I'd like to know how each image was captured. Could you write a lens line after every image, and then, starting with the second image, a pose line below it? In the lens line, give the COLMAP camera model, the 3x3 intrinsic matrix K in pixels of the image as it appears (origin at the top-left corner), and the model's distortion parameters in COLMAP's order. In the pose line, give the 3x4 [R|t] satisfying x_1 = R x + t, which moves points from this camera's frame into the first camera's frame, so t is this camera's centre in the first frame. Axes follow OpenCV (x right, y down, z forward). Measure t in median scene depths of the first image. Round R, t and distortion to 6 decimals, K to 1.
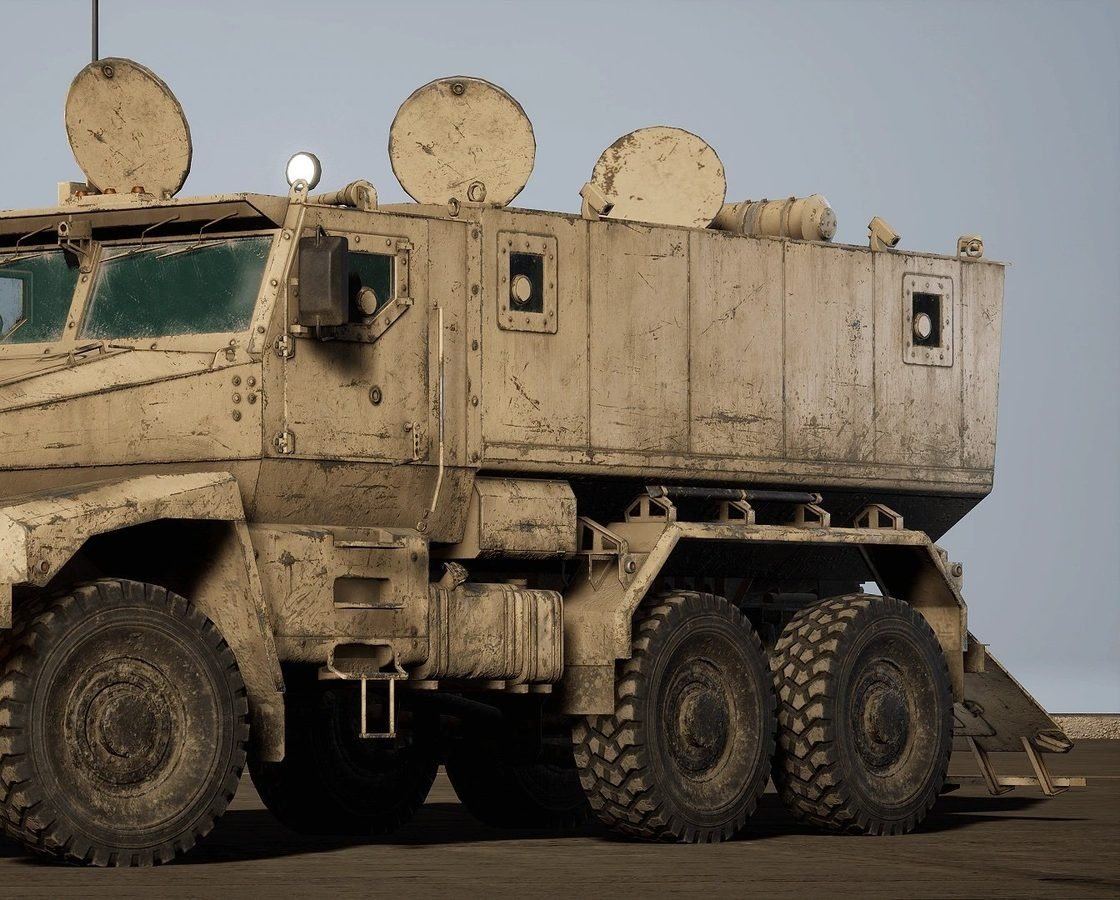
lens RADIAL K [[5322.4, 0, 560.0], [0, 5322.4, 450.0], [0, 0, 1]] dist [0.013318, -2.426029]
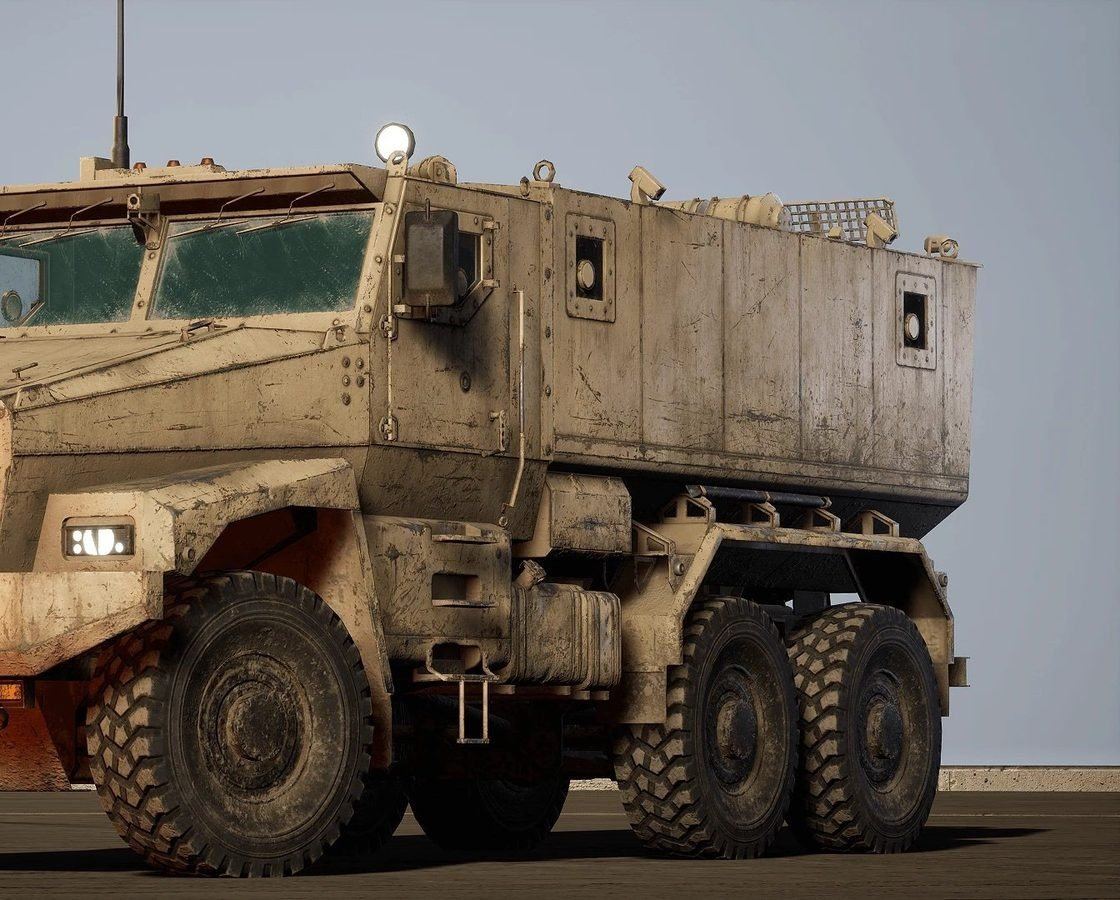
lens RADIAL K [[5309.8, 0, 560.0], [0, 5309.8, 450.0], [0, 0, 1]] dist [0.007955, -1.983878]
pose [[0.989611, 0.007005, 0.143602, -0.142858], [-0.004901, 0.999876, -0.014997, 0.014827], [-0.143689, 0.014137, 0.989522, 0.059810]]
